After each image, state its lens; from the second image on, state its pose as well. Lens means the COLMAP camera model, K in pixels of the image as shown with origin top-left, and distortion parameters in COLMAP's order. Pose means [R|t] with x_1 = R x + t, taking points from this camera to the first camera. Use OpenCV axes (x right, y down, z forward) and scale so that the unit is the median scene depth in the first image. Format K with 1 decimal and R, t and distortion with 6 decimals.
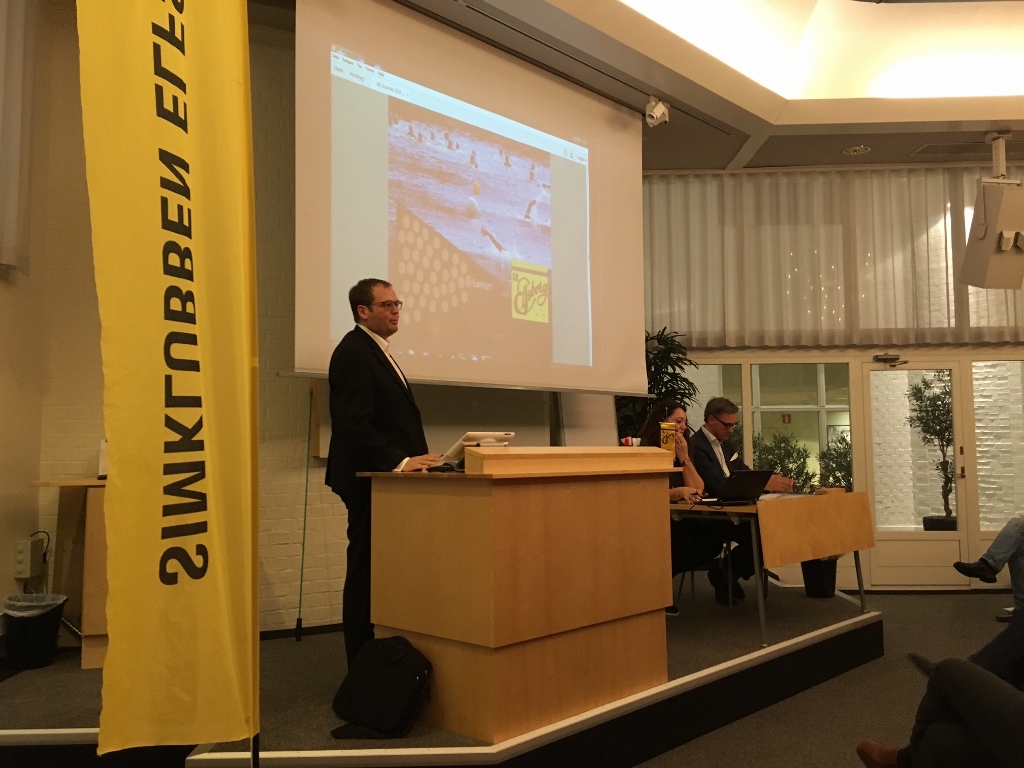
lens RADIAL K [[861.7, 0, 512.0], [0, 861.7, 384.0], [0, 0, 1]] dist [0.088842, -0.104762]
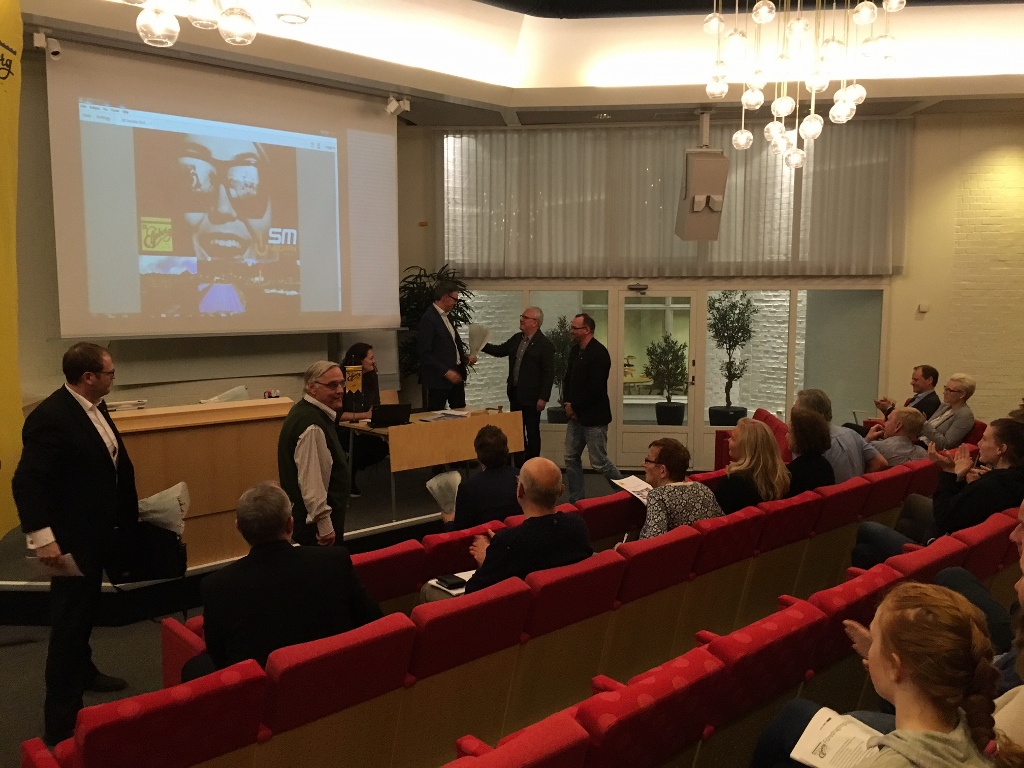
lens RADIAL K [[861.7, 0, 512.0], [0, 861.7, 384.0], [0, 0, 1]] dist [0.088842, -0.104762]
pose [[0.996997, 0.018979, -0.075081, 0.587142], [-0.004883, 0.982983, 0.183634, -0.200649], [0.077289, -0.182716, 0.980123, -0.389669]]
